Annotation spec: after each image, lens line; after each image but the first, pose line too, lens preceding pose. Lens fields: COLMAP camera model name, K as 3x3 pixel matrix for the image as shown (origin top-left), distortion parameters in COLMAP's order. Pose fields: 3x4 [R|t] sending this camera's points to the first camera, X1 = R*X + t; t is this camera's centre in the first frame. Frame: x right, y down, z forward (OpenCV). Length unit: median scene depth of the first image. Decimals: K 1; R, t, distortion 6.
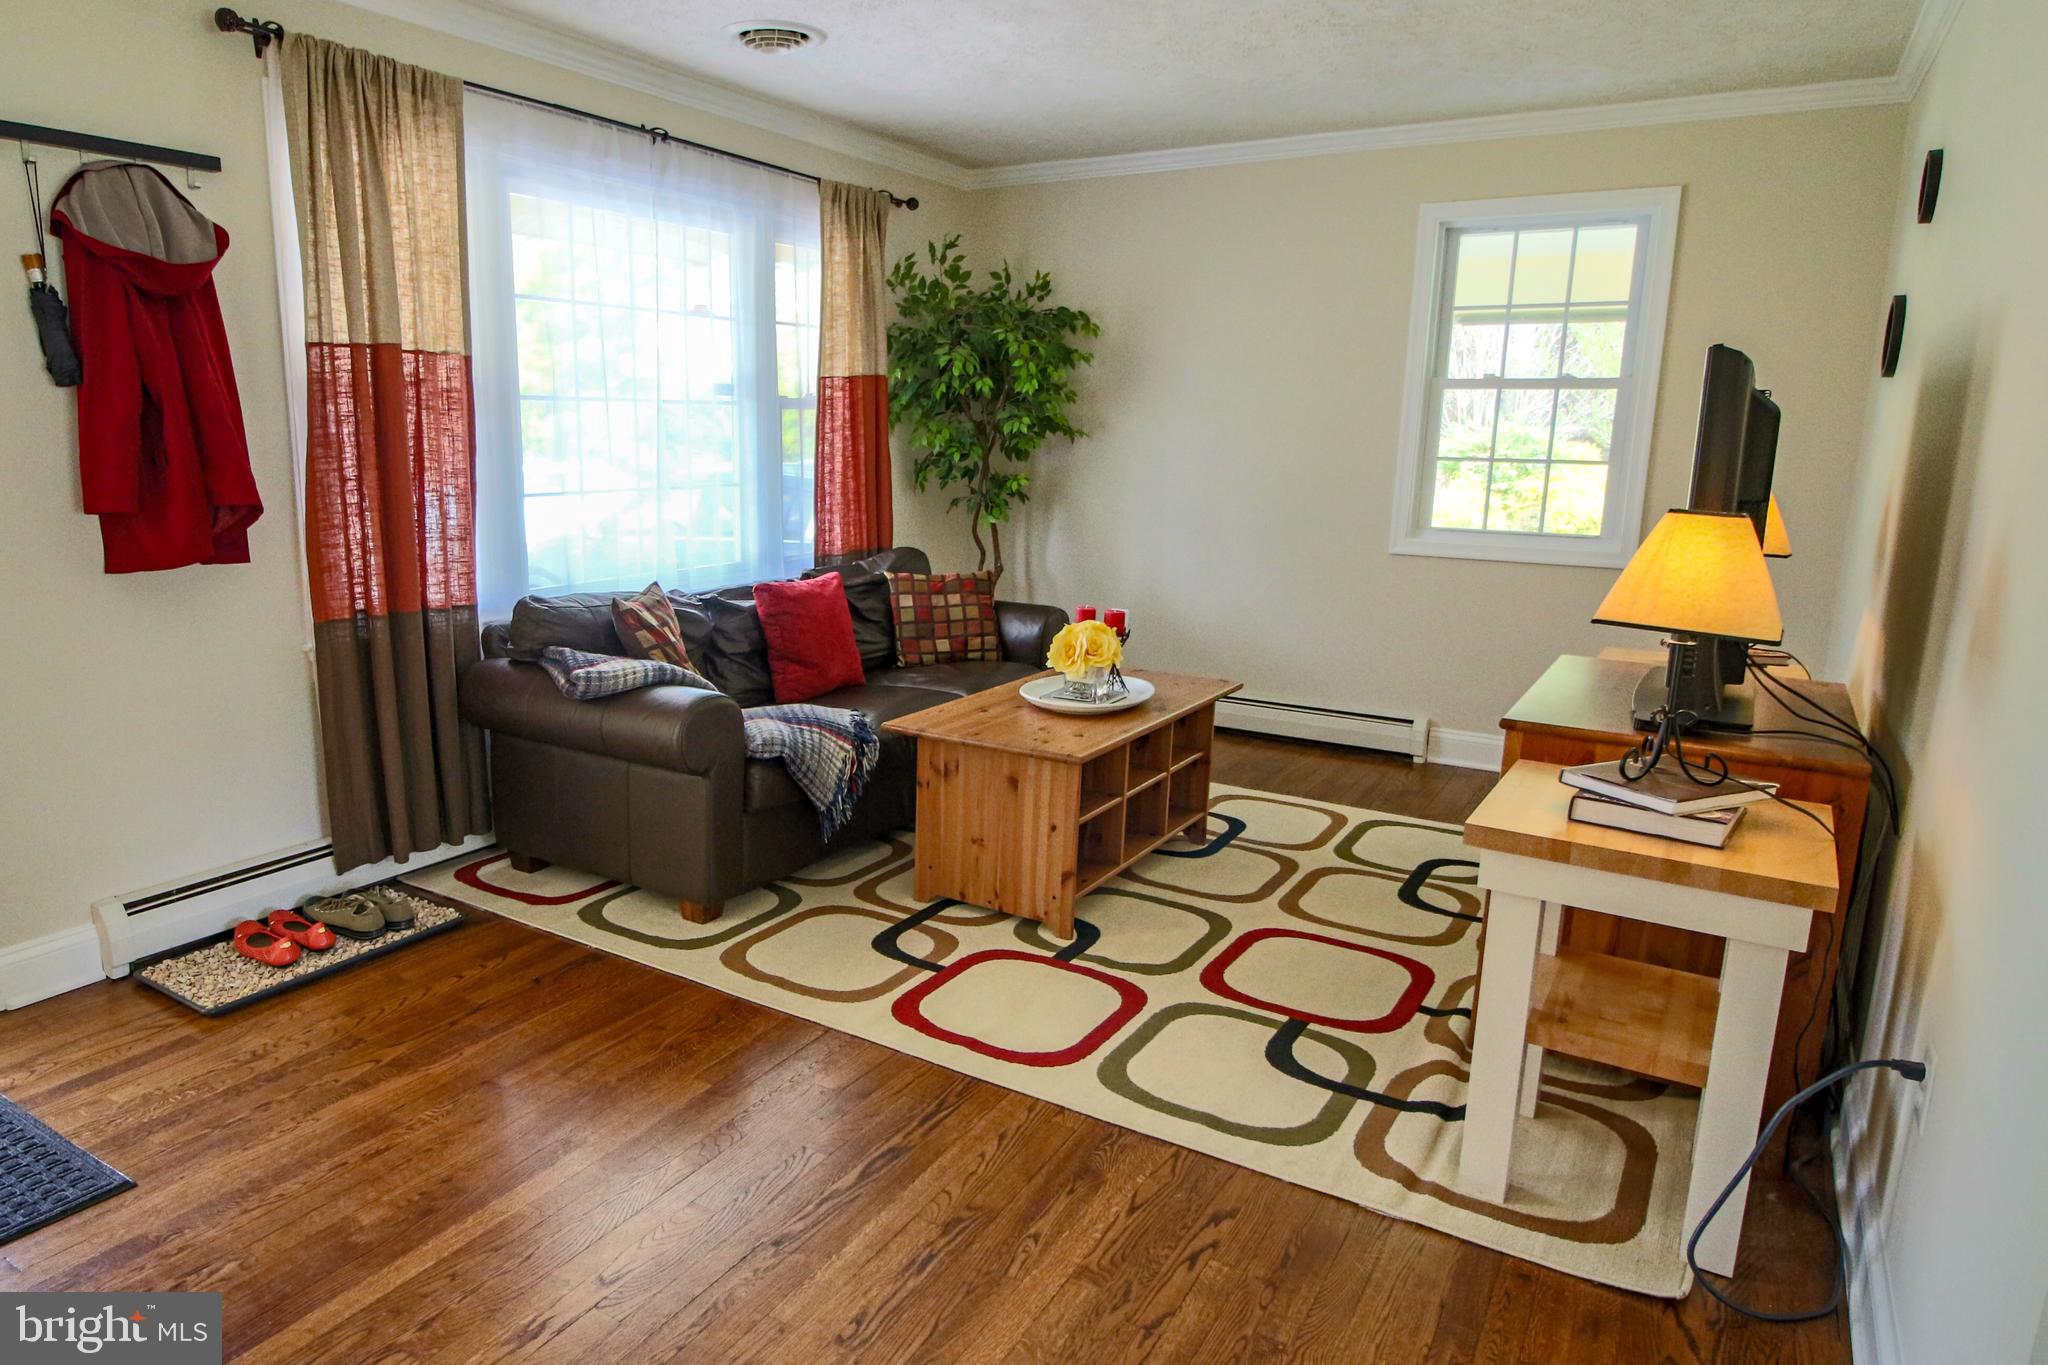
lens RADIAL K [[1220.2, 0, 1024.0], [0, 1220.2, 682.5], [0, 0, 1]] dist [-0.003200, -0.000741]
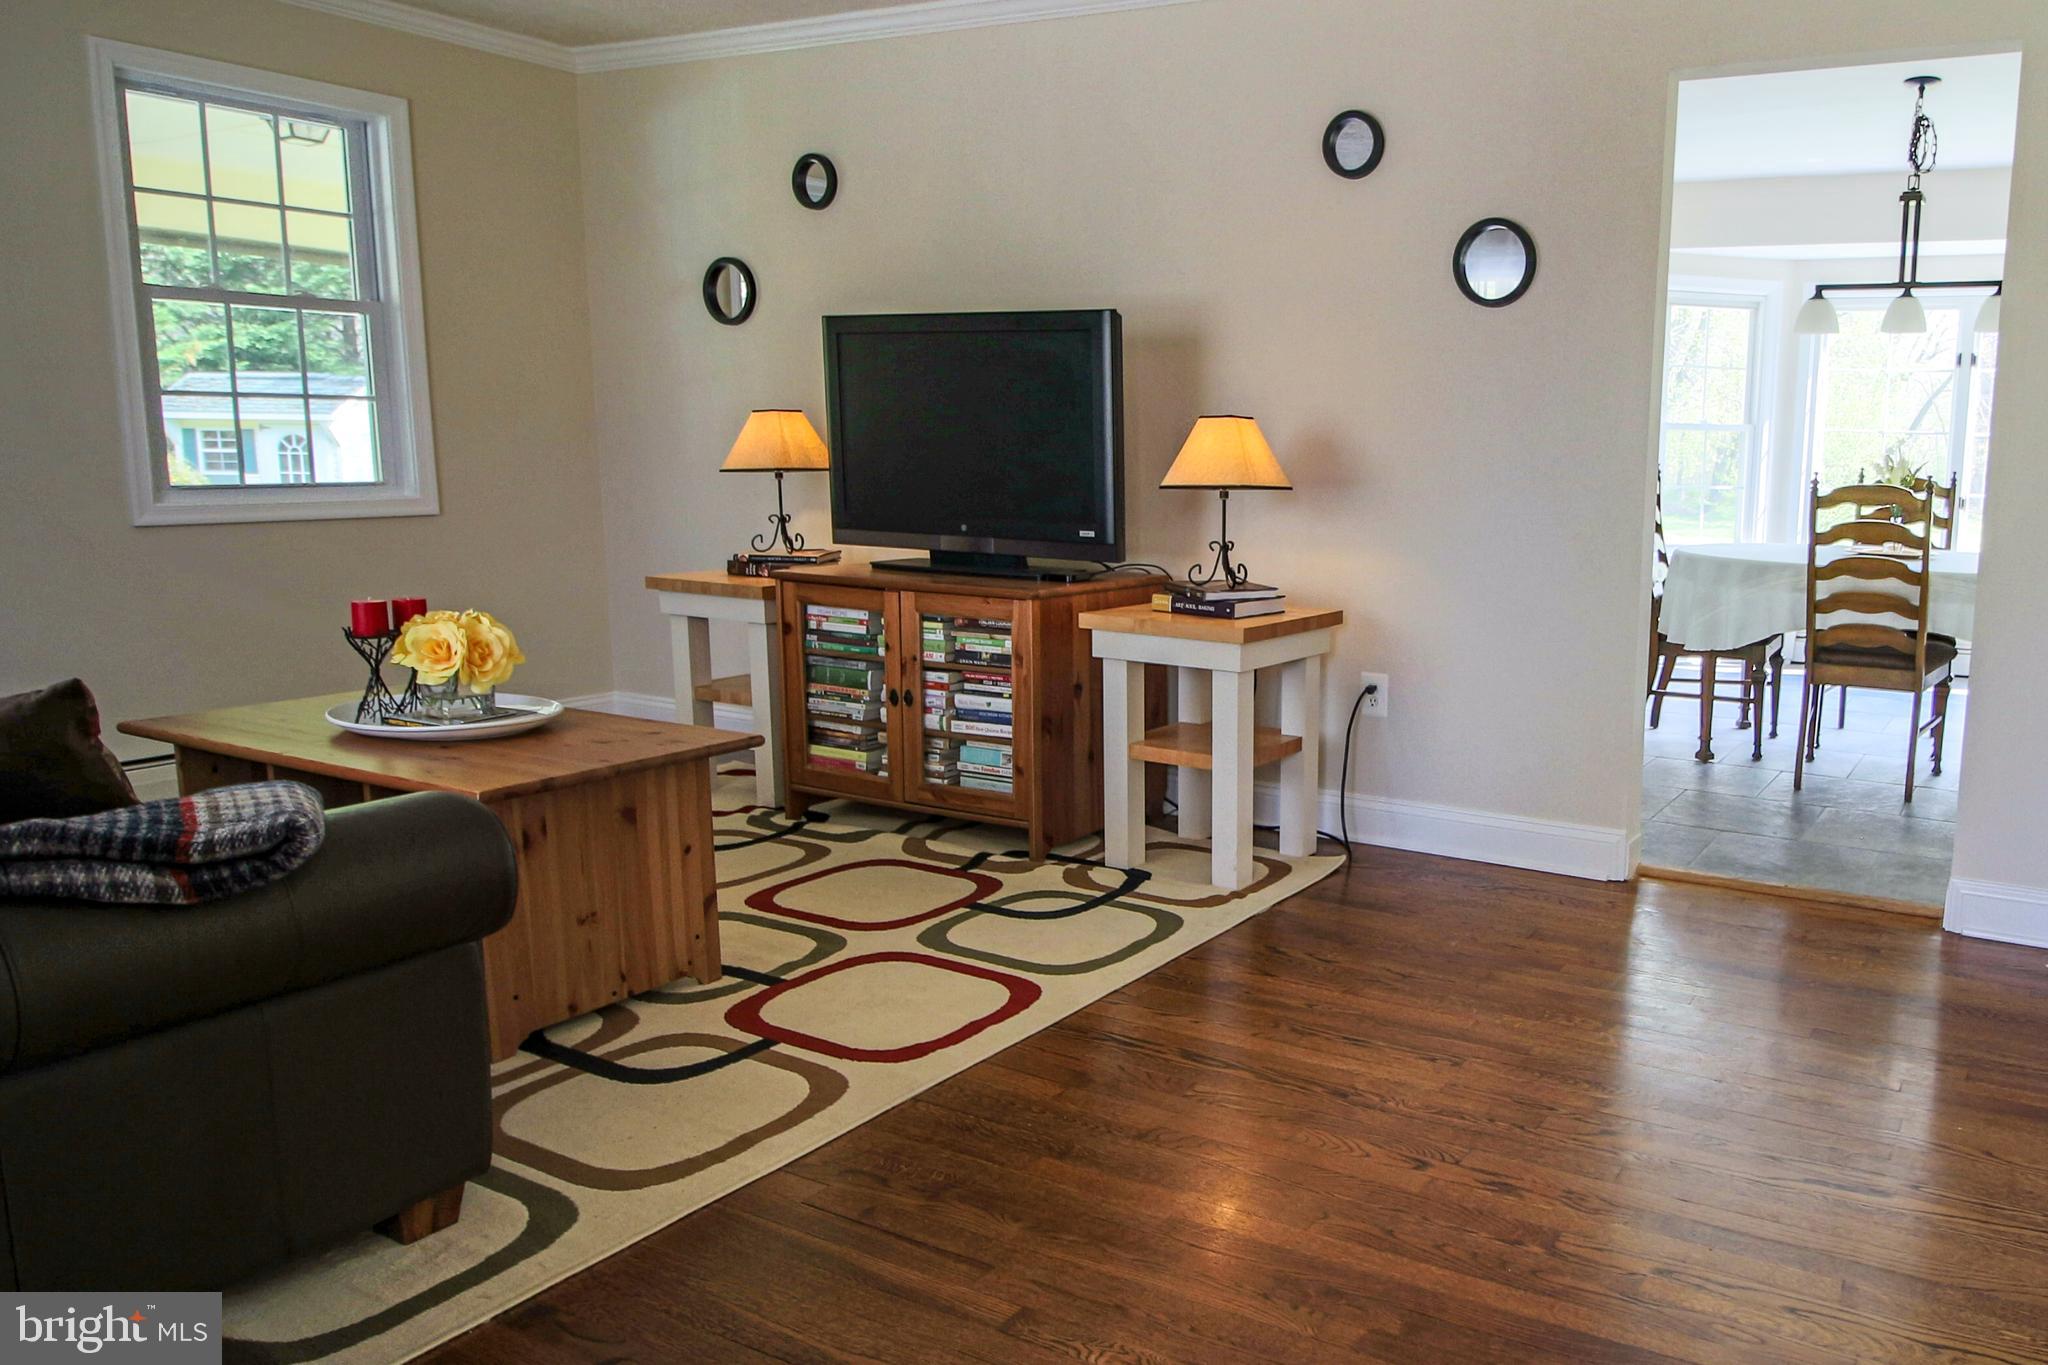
lens RADIAL K [[1671.2, 0, 1024.0], [0, 1671.2, 682.5], [0, 0, 1]] dist [-0.005140, -0.002537]
pose [[0.040654, -0.163108, 0.985770, -1.011793], [0.189873, 0.969870, 0.152647, -0.107447], [-0.980967, 0.180965, 0.070399, 0.699133]]
